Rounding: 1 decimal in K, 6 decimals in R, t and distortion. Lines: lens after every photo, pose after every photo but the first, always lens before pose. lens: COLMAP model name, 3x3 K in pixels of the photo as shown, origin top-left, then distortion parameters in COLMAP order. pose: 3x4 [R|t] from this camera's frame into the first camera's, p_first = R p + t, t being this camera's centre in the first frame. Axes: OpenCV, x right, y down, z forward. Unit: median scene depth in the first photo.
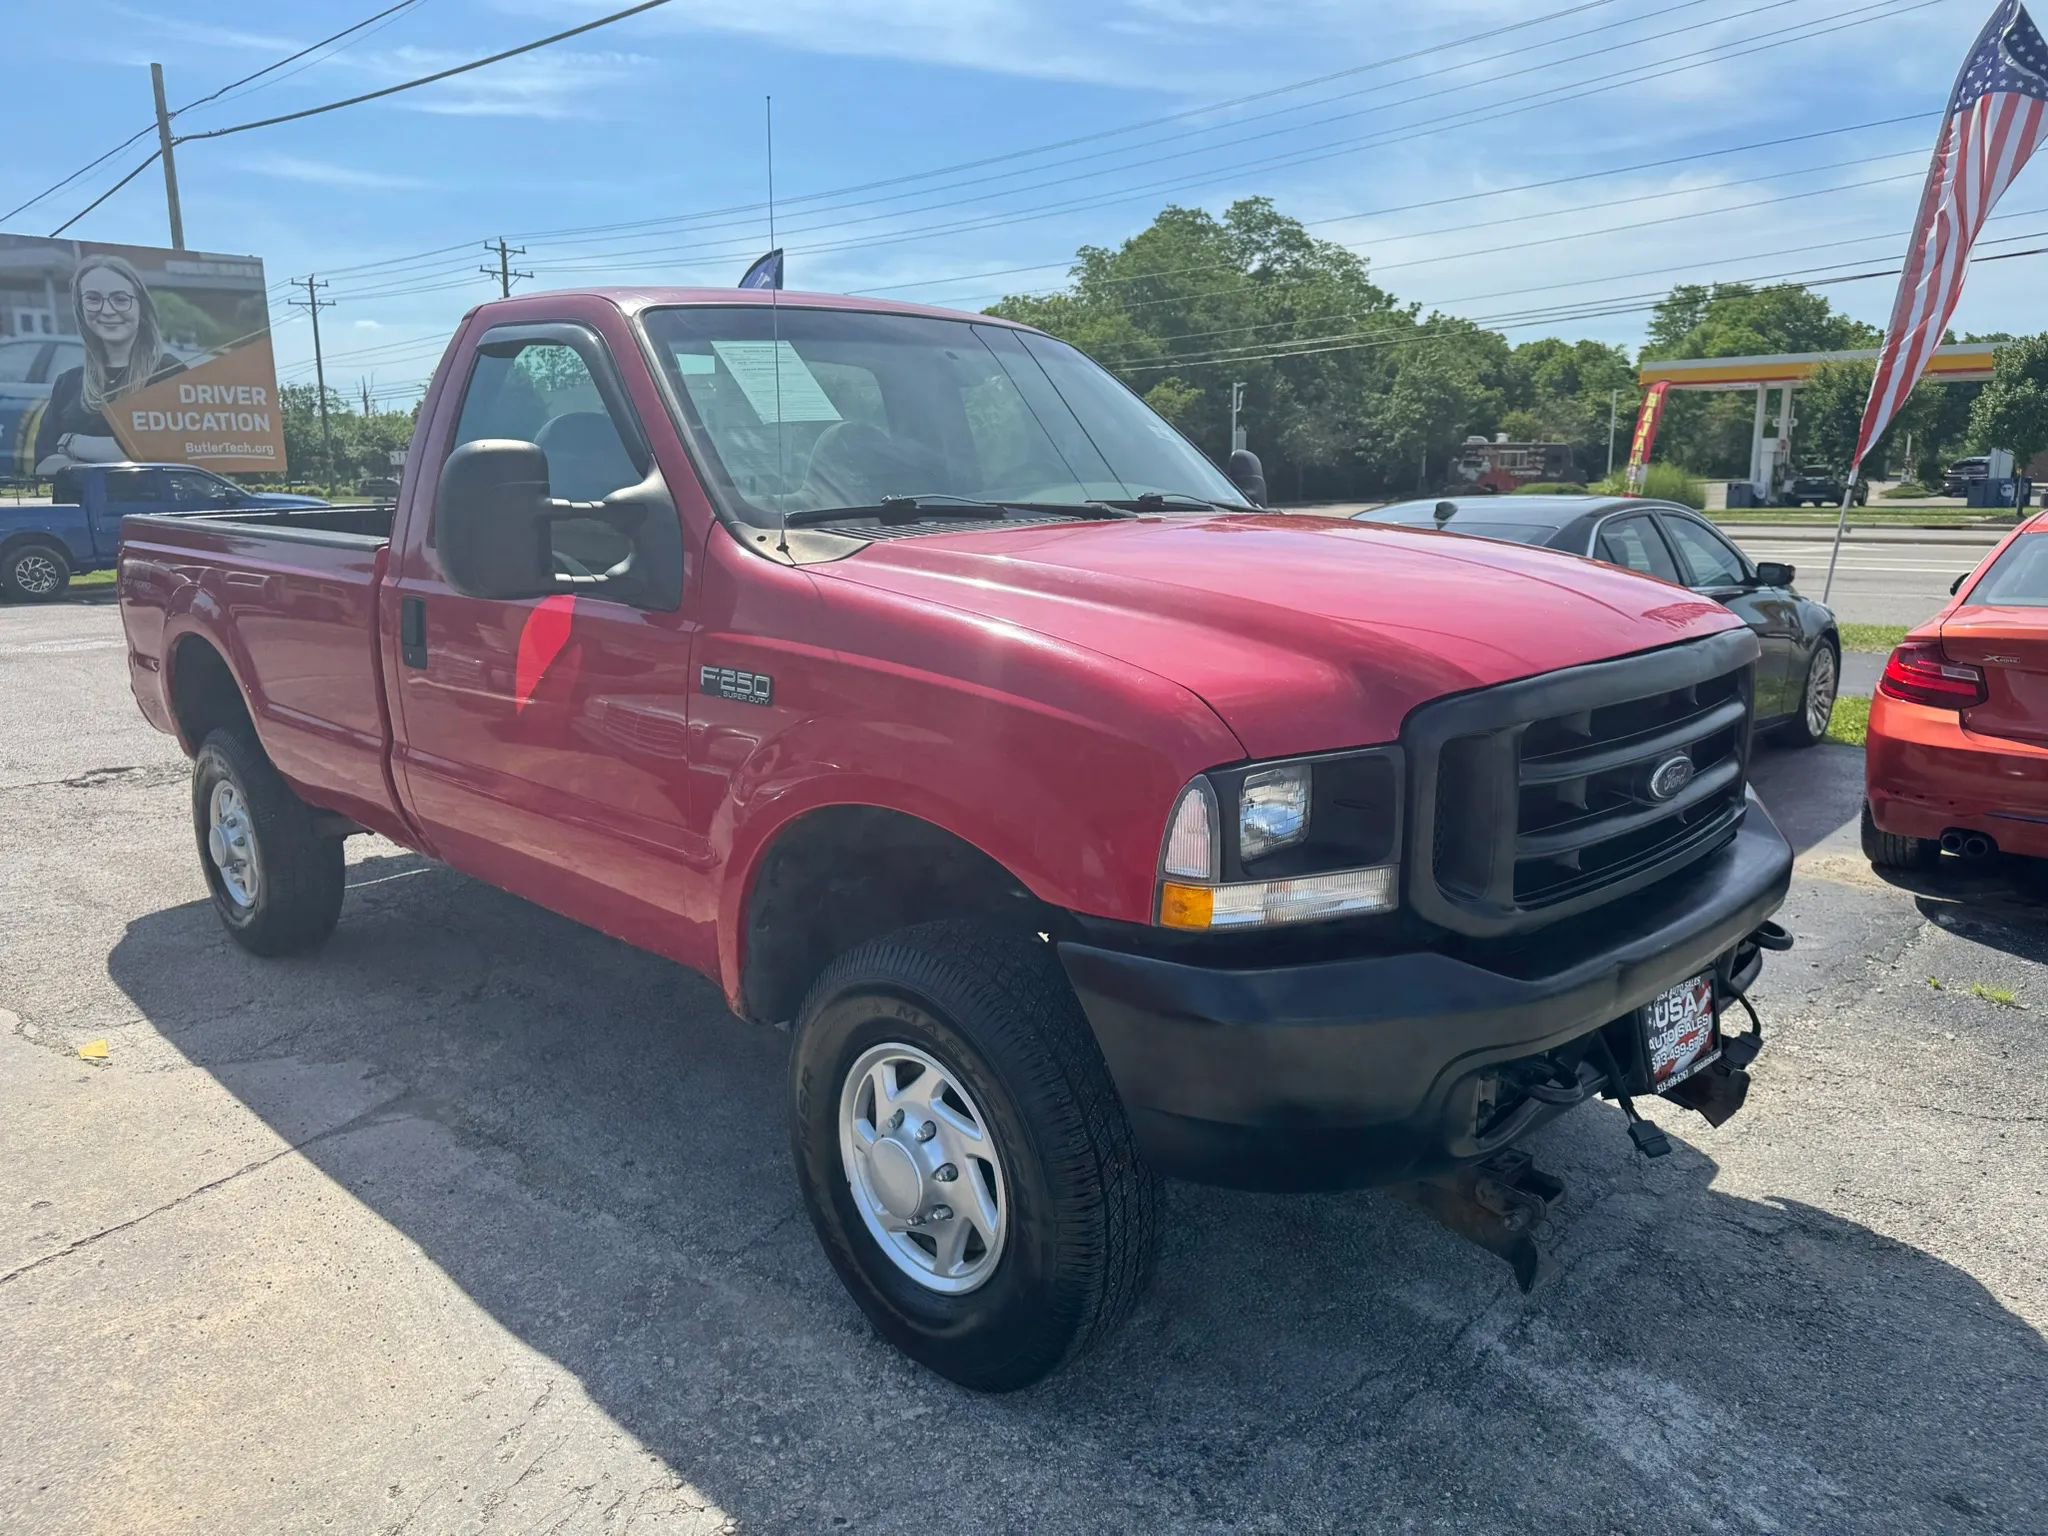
lens RADIAL K [[1446.9, 0, 981.9], [0, 1446.9, 776.5], [0, 0, 1]] dist [0.074075, -0.125752]
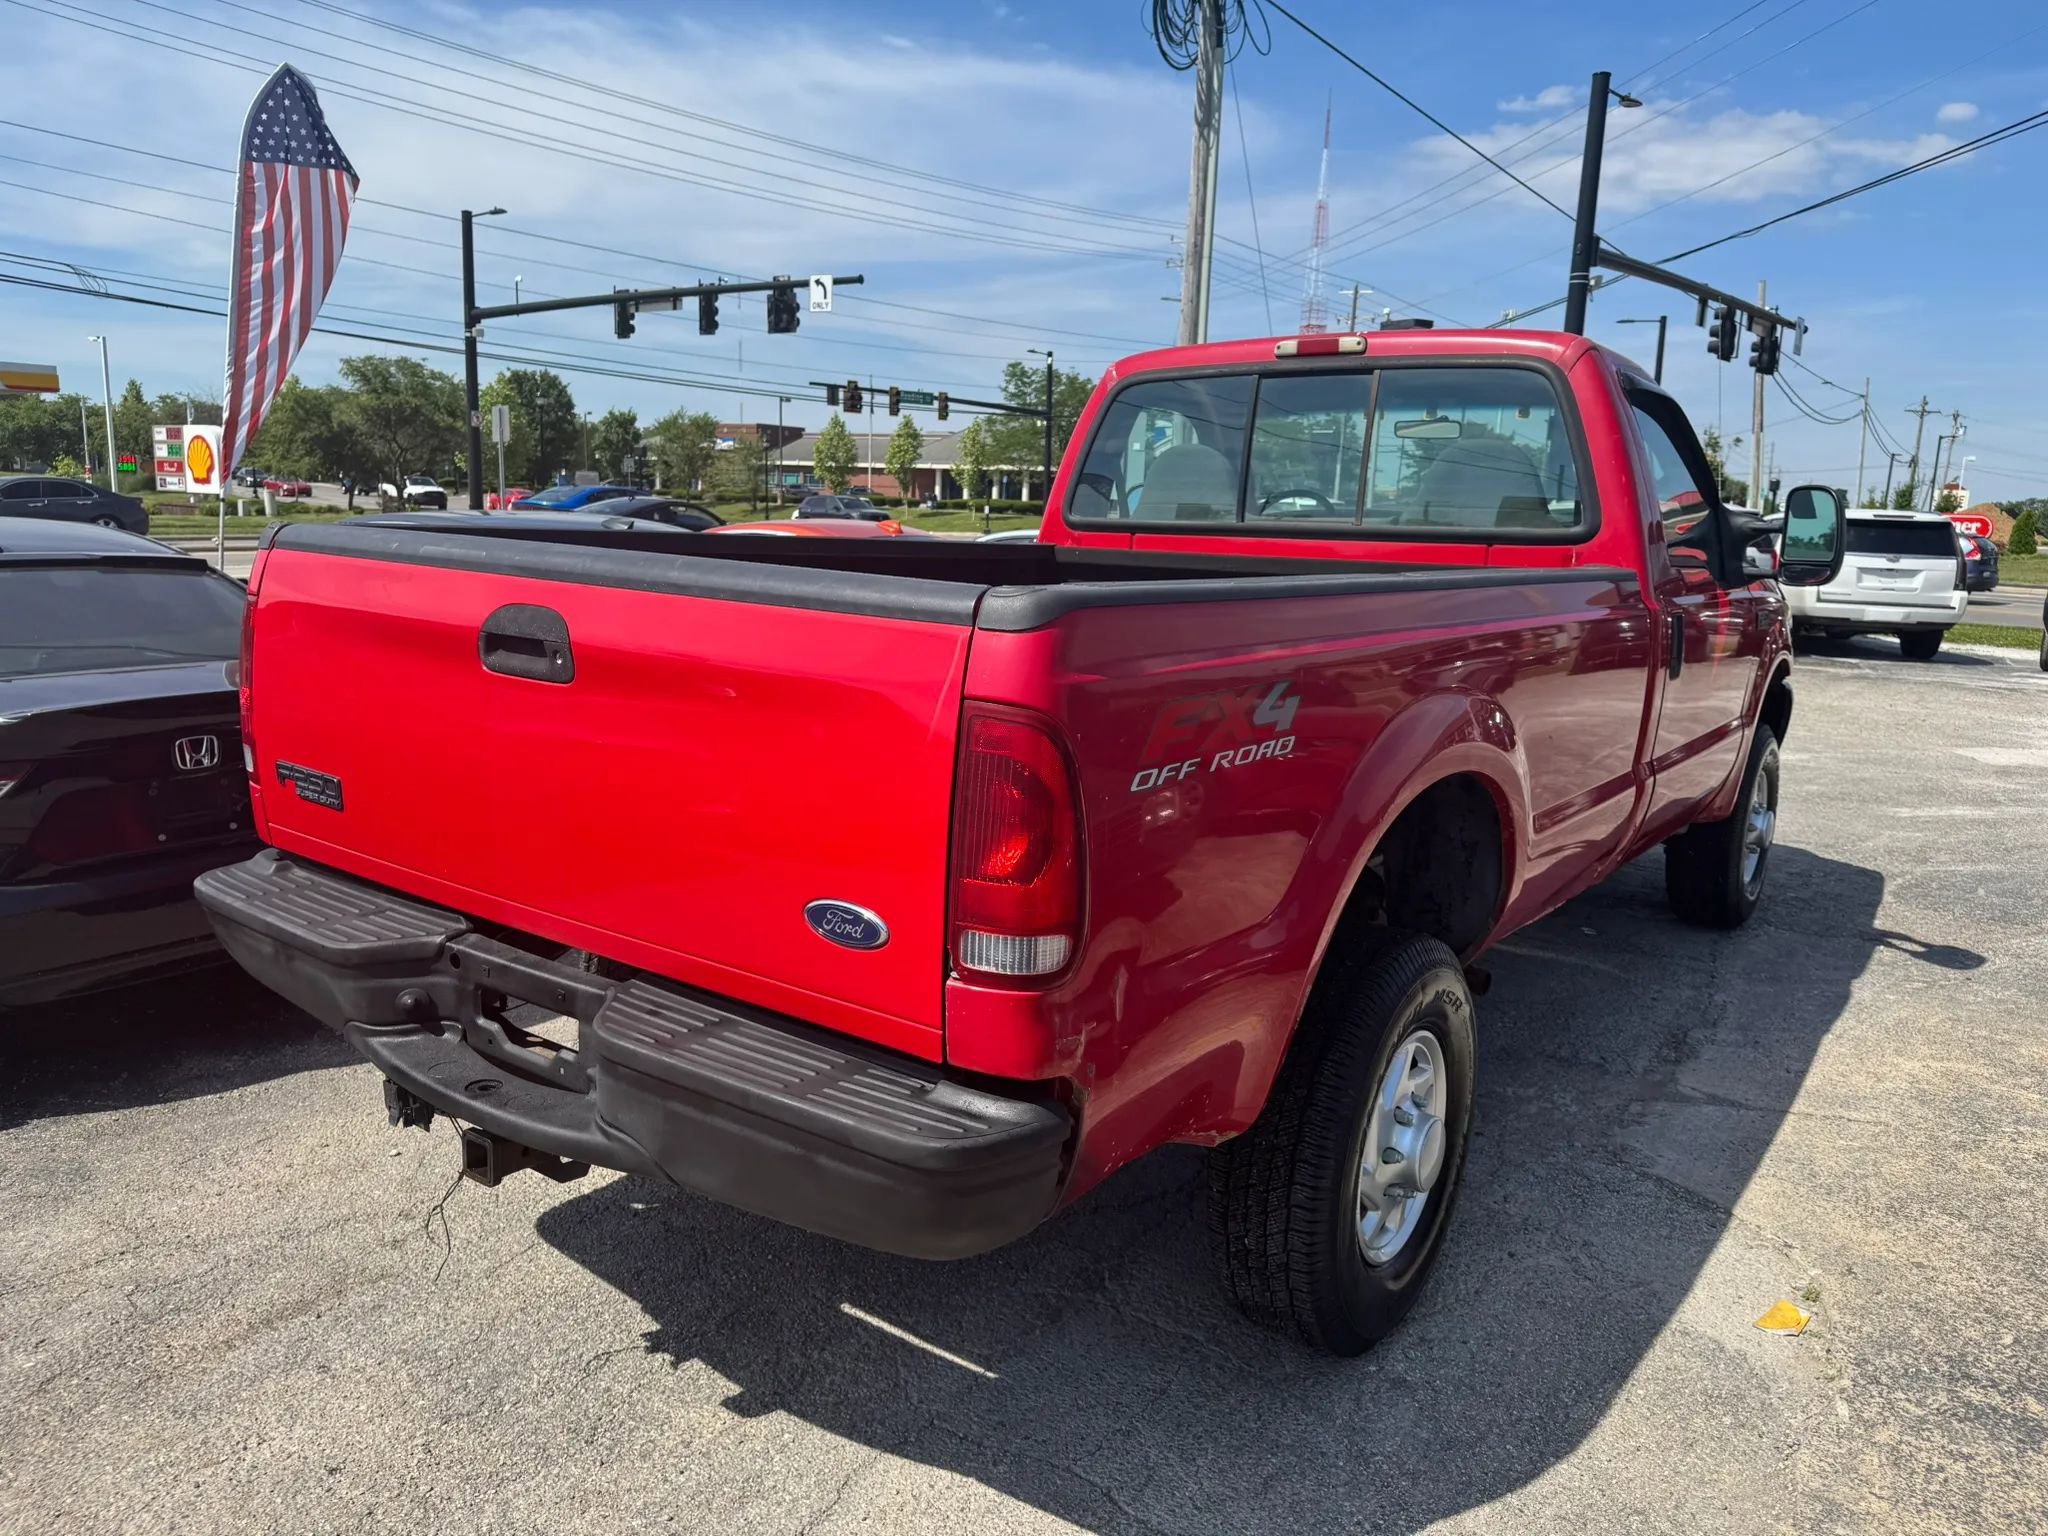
lens RADIAL K [[1440.3, 0, 1024.0], [0, 1440.3, 768.0], [0, 0, 1]] dist [0.153125, -0.302707]
pose [[-0.171721, -0.169216, 0.970504, -0.064470], [0.180220, 0.963117, 0.199817, -0.014788], [-0.968521, 0.209216, -0.134892, 0.076129]]
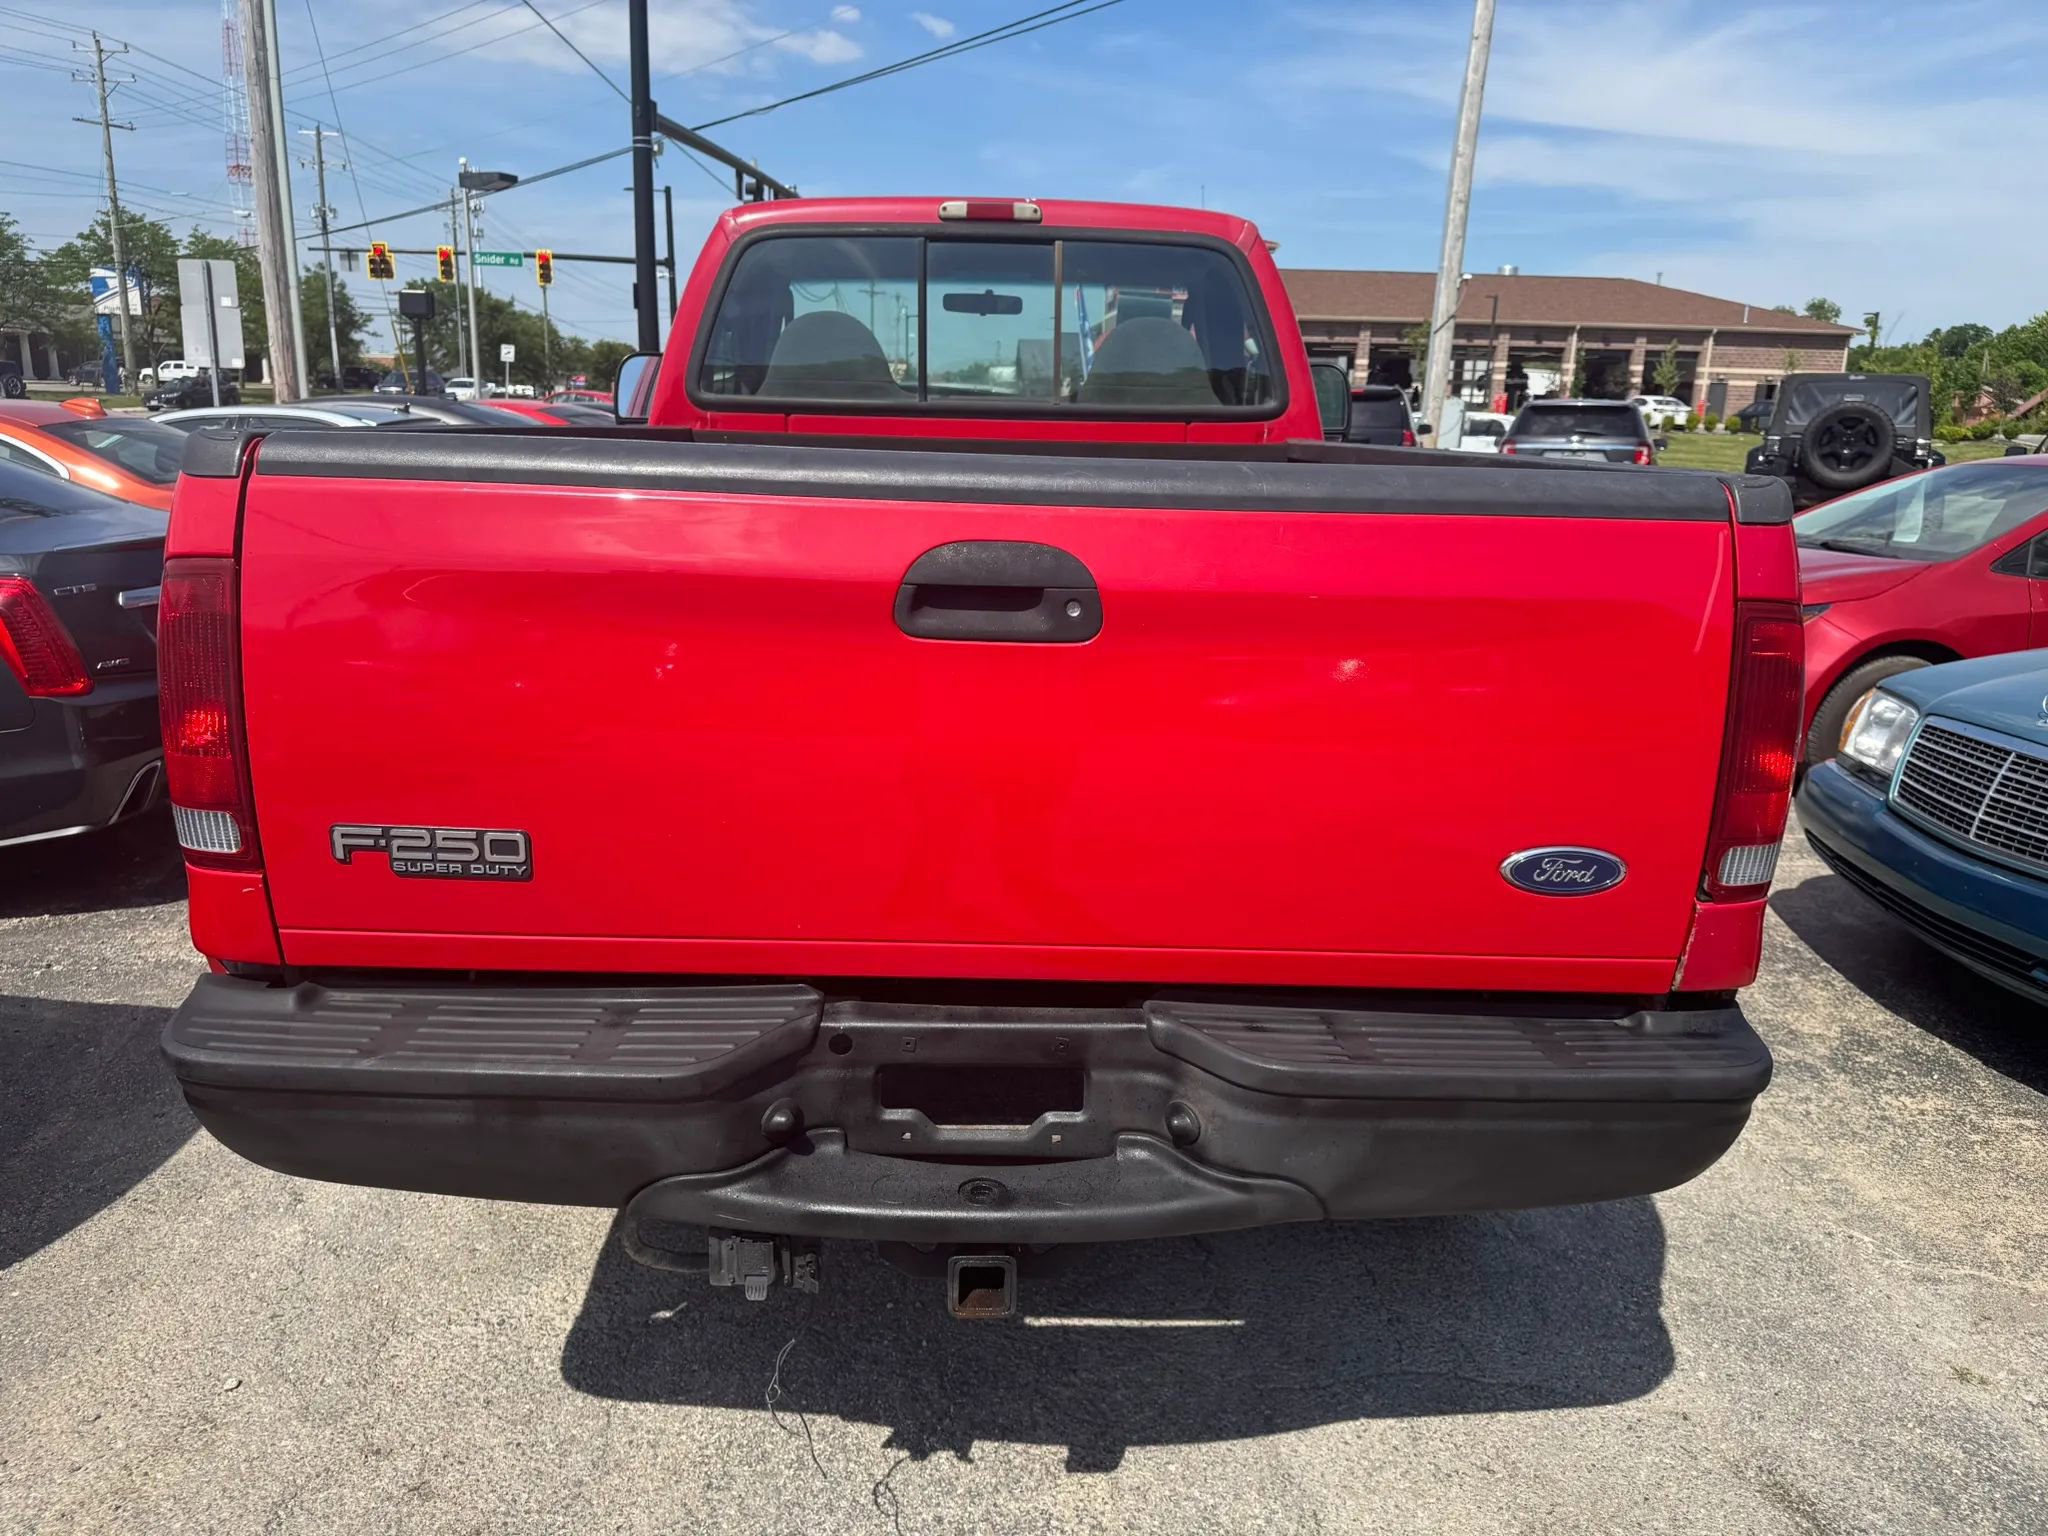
lens RADIAL K [[1457.7, 0, 1024.0], [0, 1457.7, 768.0], [0, 0, 1]] dist [0.065030, -0.092584]
pose [[-0.734525, -0.168109, 0.657428, -0.050242], [0.132418, 0.914693, 0.381841, -0.018485], [-0.665536, 0.367527, -0.649605, 0.093914]]
